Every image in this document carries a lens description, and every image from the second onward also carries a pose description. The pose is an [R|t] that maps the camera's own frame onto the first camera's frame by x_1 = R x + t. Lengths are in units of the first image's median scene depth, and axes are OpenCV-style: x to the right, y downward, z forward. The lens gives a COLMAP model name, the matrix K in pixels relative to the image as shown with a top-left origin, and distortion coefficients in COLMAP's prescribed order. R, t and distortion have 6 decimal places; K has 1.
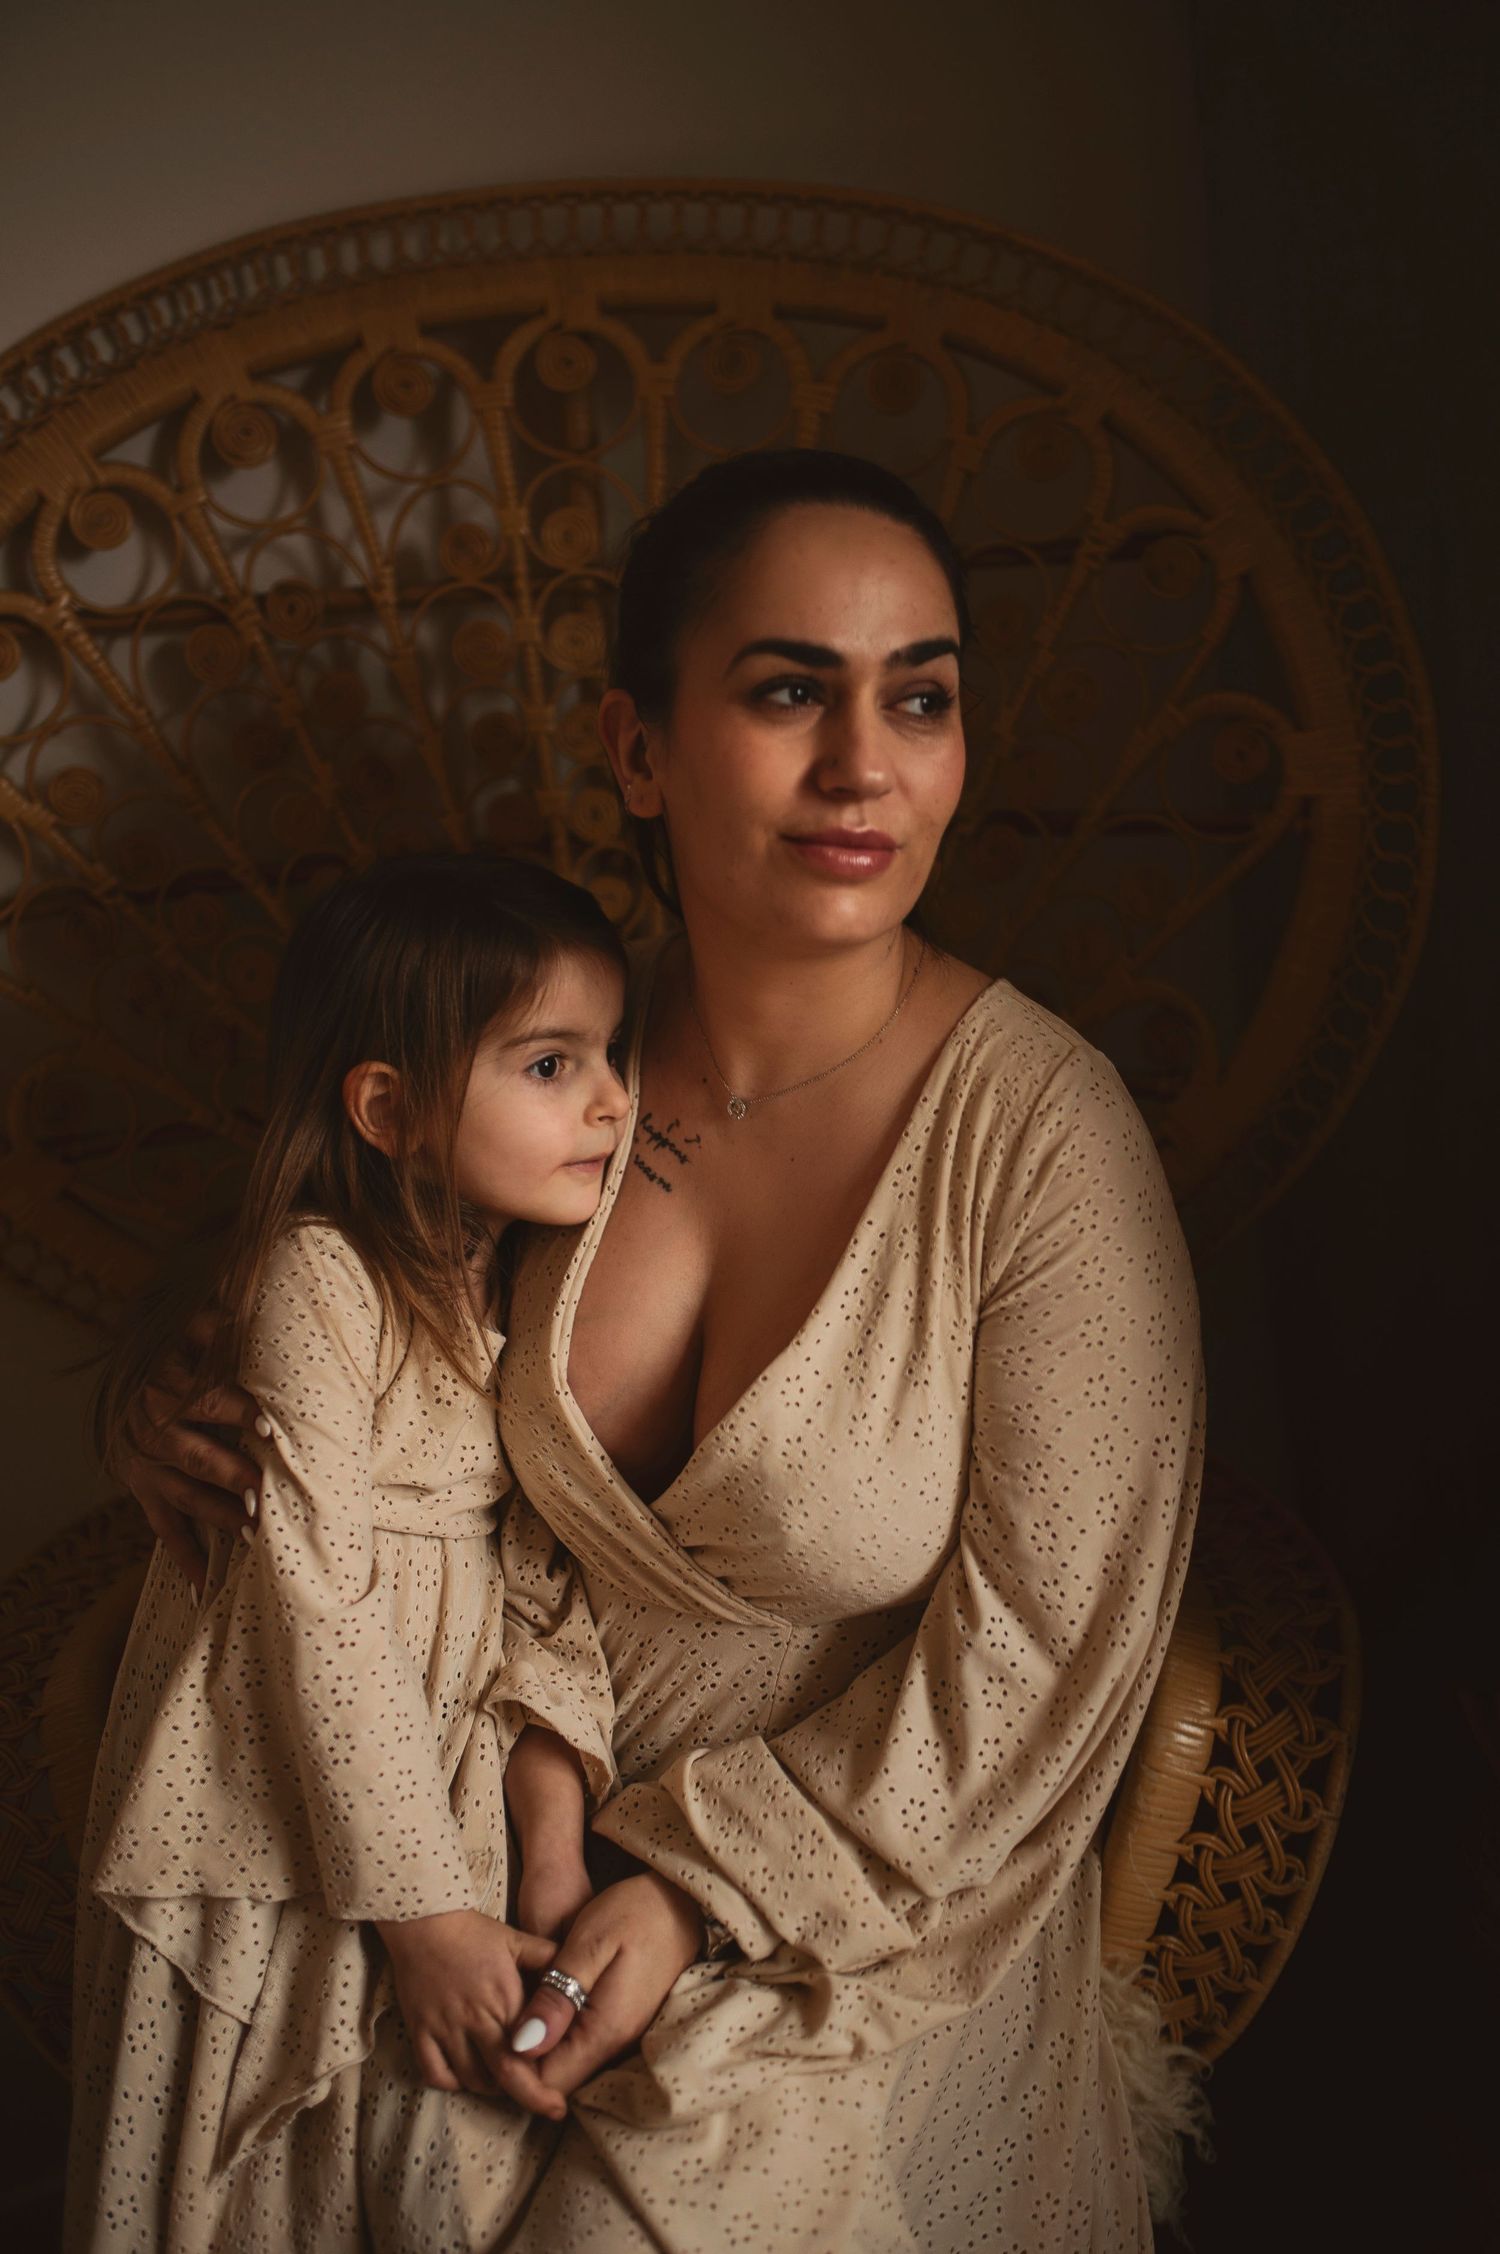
lens RADIAL K [[2183.8, 0, 730.7], [0, 2183.8, 1131.5], [0, 0, 1]] dist [-0.021225, 0.000000]
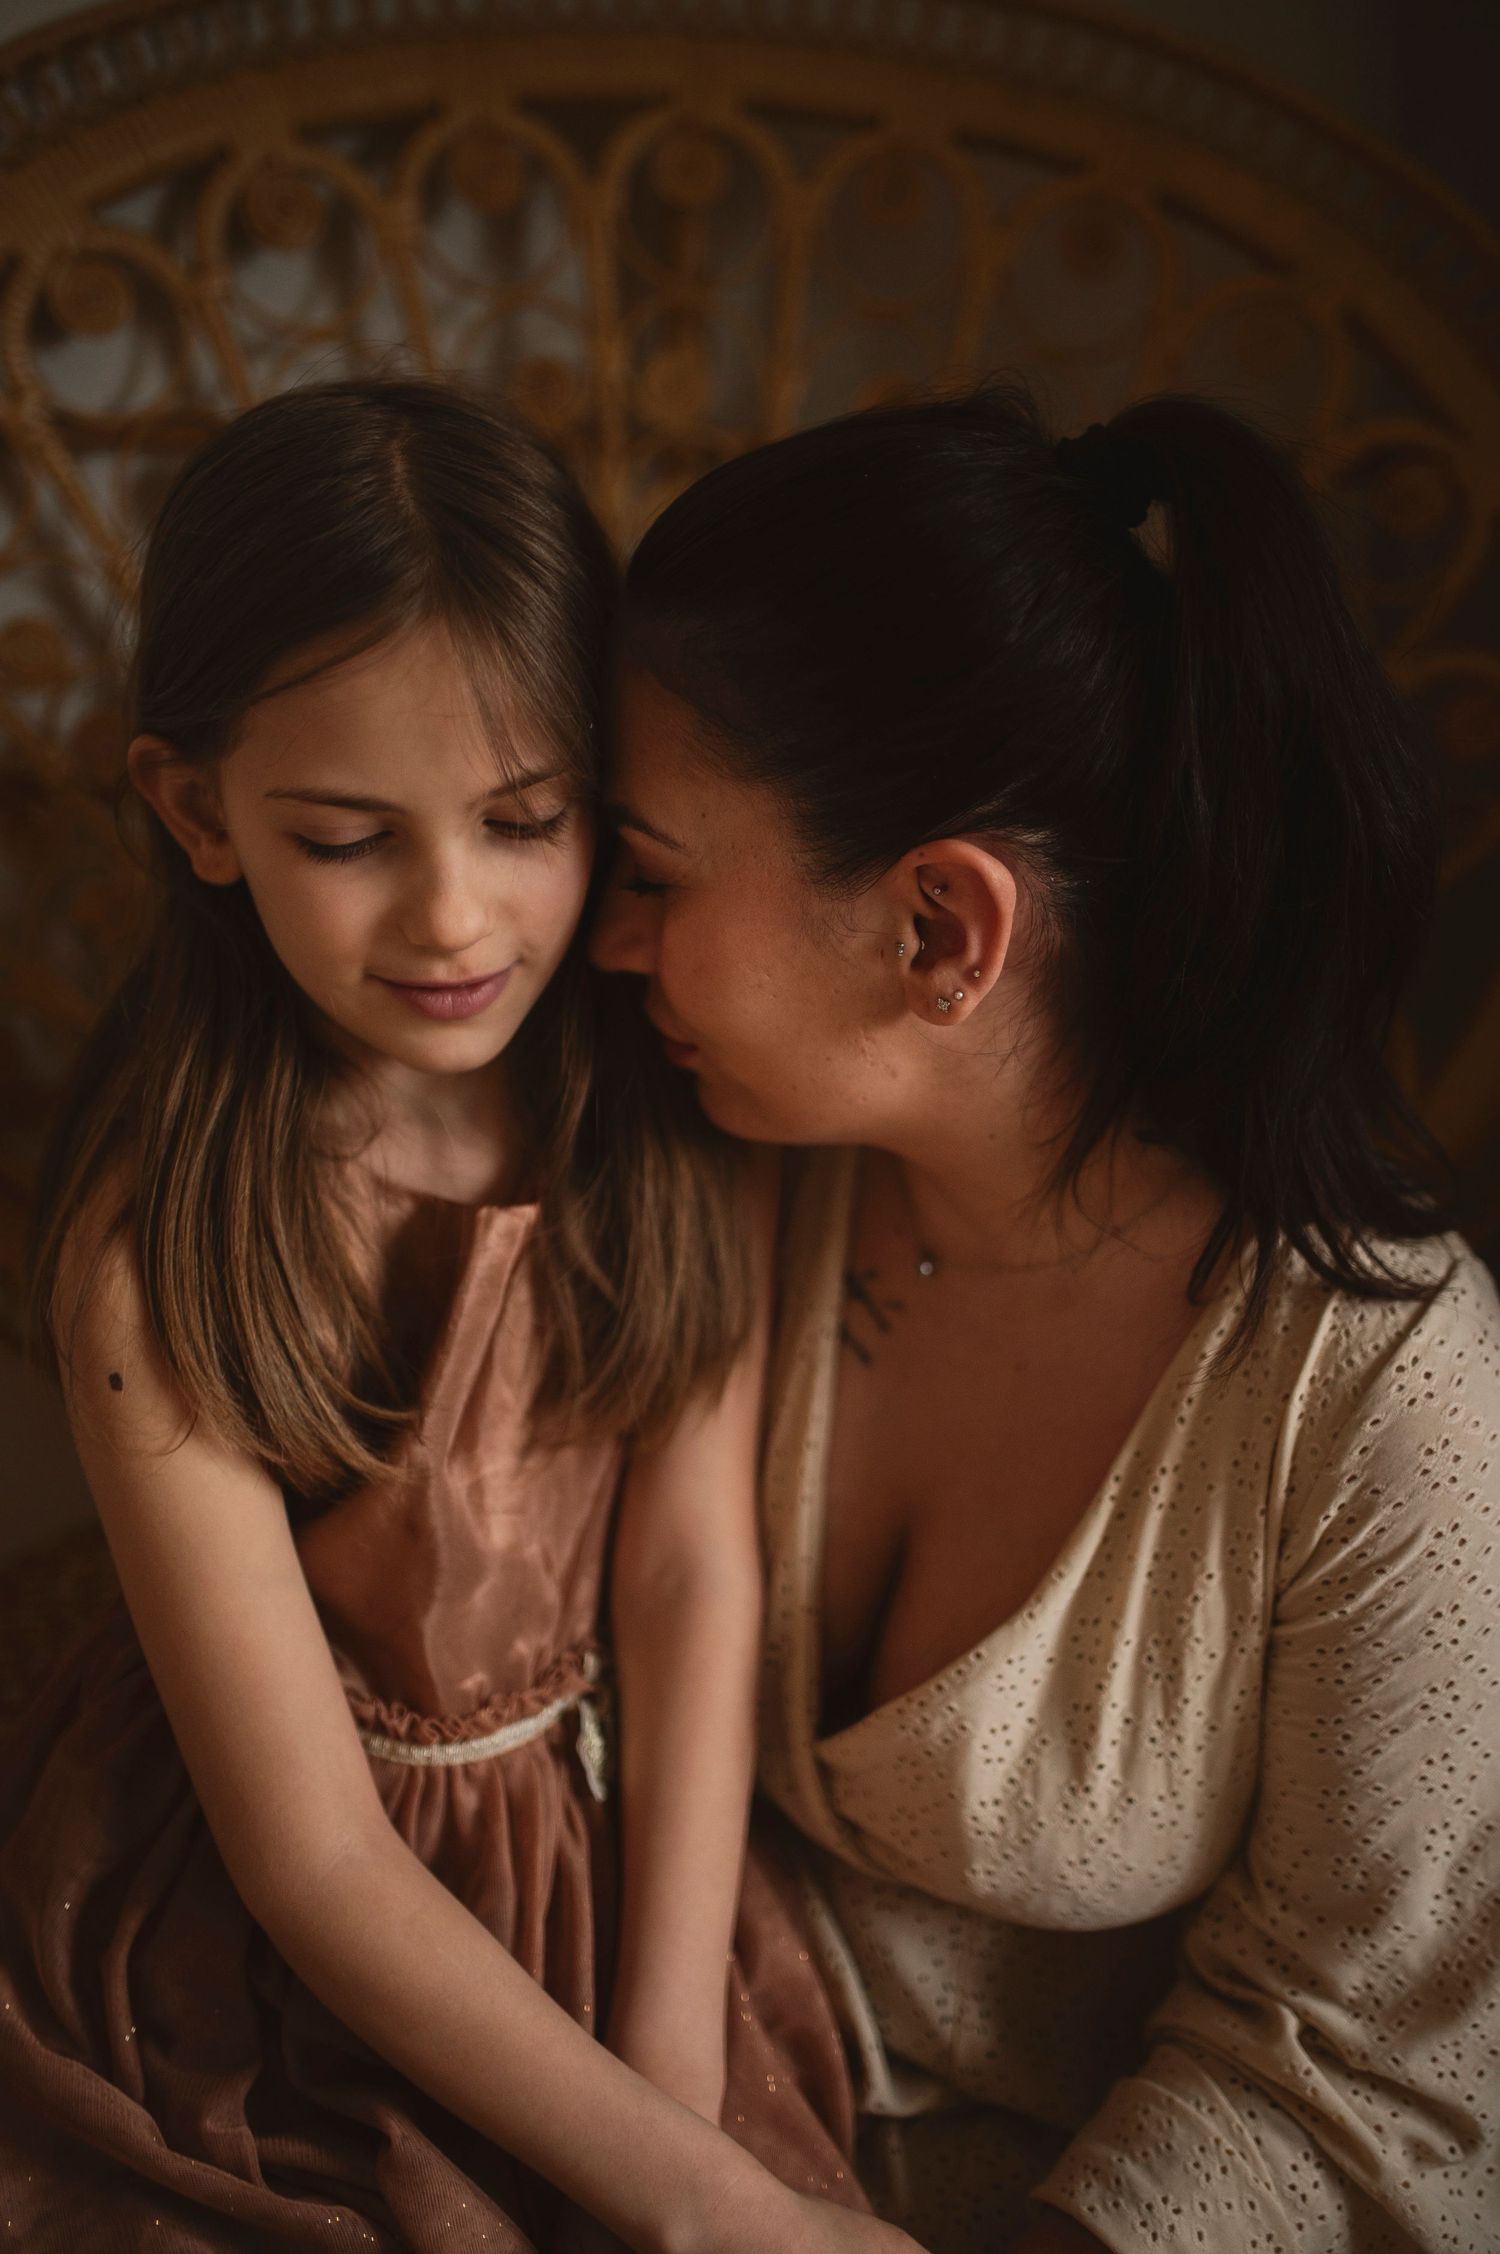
lens RADIAL K [[2183.8, 0, 768.7], [0, 2183.8, 1096.1], [0, 0, 1]] dist [-0.021225, 0.000000]
pose [[0.986709, 0.056604, 0.152319, -0.153507], [-0.057231, 0.998361, -0.000268, -0.013561], [-0.152085, -0.008453, 0.988331, 0.204165]]
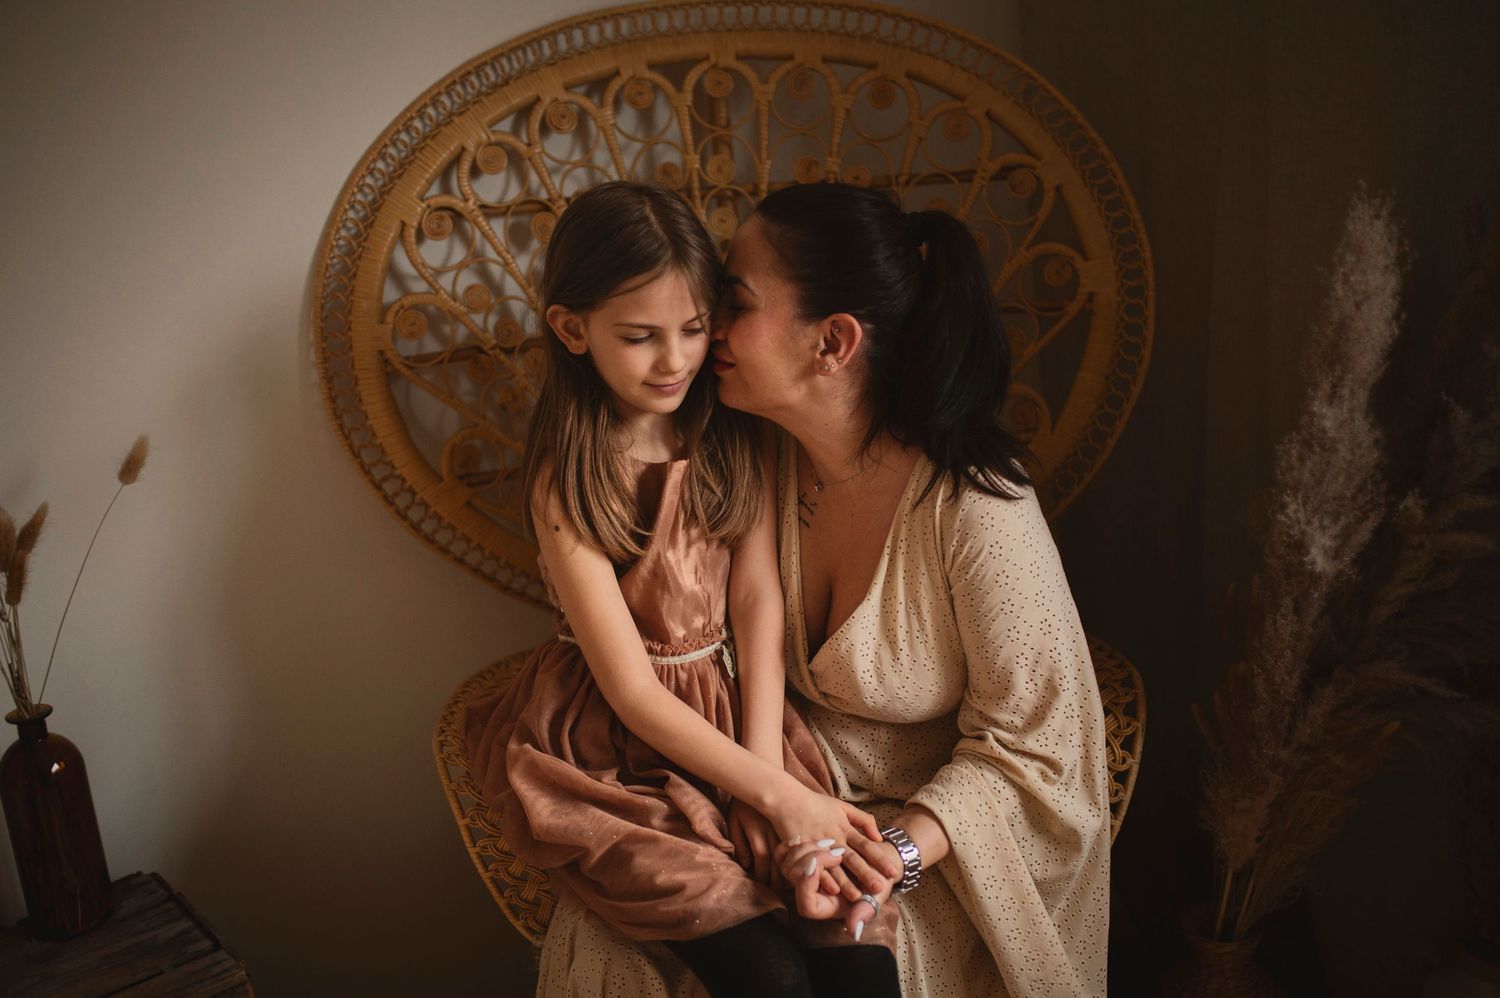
lens RADIAL K [[1453.3, 0, 737.4], [0, 1453.3, 495.8], [0, 0, 1]] dist [-0.021225, 0.000000]
pose [[0.995565, -0.019940, 0.091943, -0.192805], [0.025383, 0.997969, -0.058418, 0.106927], [-0.090591, 0.060492, 0.994049, -0.313730]]
